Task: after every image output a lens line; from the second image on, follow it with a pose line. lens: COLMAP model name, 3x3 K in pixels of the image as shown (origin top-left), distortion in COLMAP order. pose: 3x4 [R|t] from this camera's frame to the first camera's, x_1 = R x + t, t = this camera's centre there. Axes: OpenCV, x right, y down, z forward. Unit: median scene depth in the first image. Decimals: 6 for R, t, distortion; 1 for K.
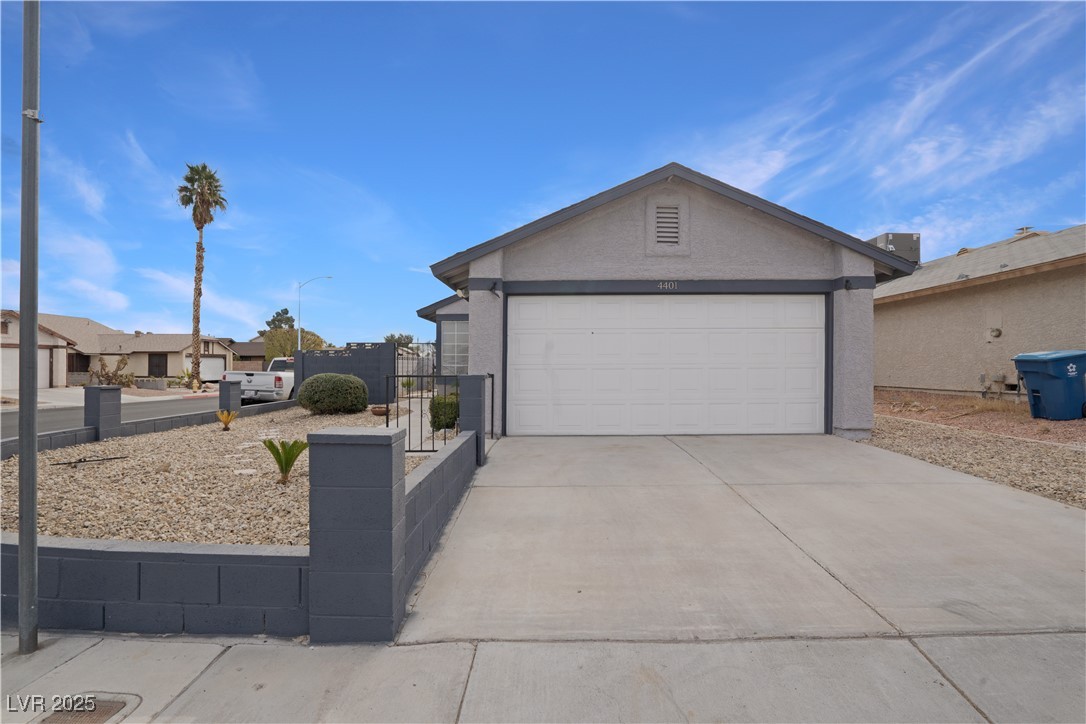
lens RADIAL K [[506.5, 0, 540.3], [0, 506.5, 363.2], [0, 0, 1]] dist [-0.061119, 0.024803]
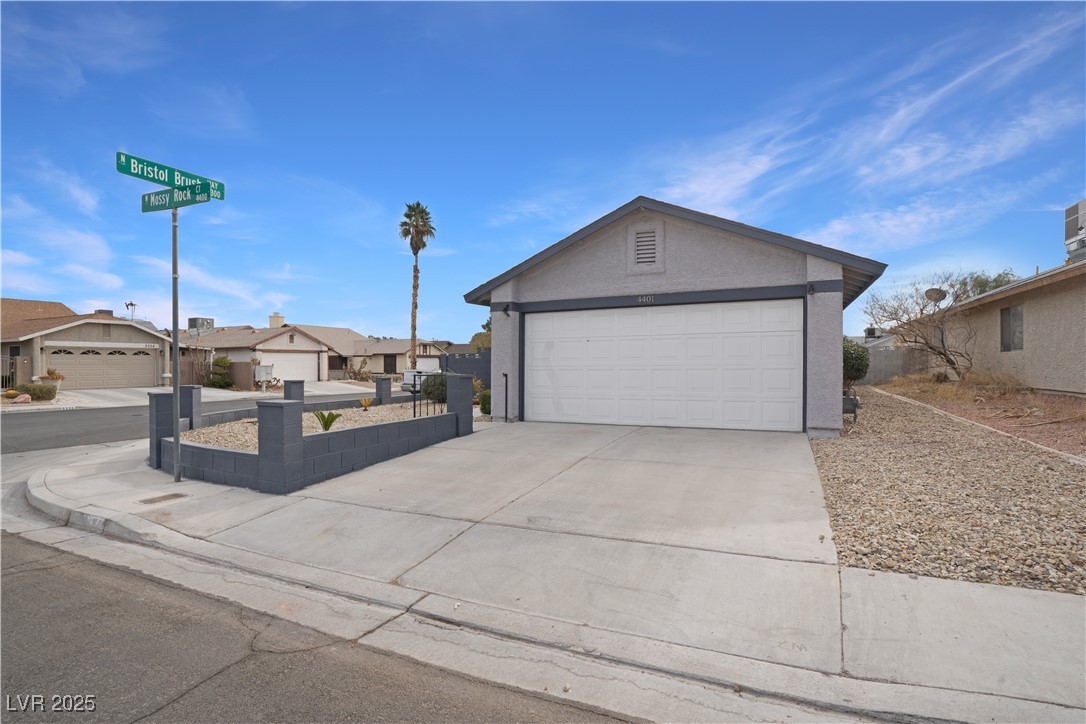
lens RADIAL K [[506.5, 0, 540.3], [0, 506.5, 363.2], [0, 0, 1]] dist [-0.061119, 0.024803]
pose [[0.916235, -0.004329, -0.400618, 0.484616], [0.006901, 0.999964, 0.004979, -0.011647], [0.400581, -0.007327, 0.916232, -0.175152]]
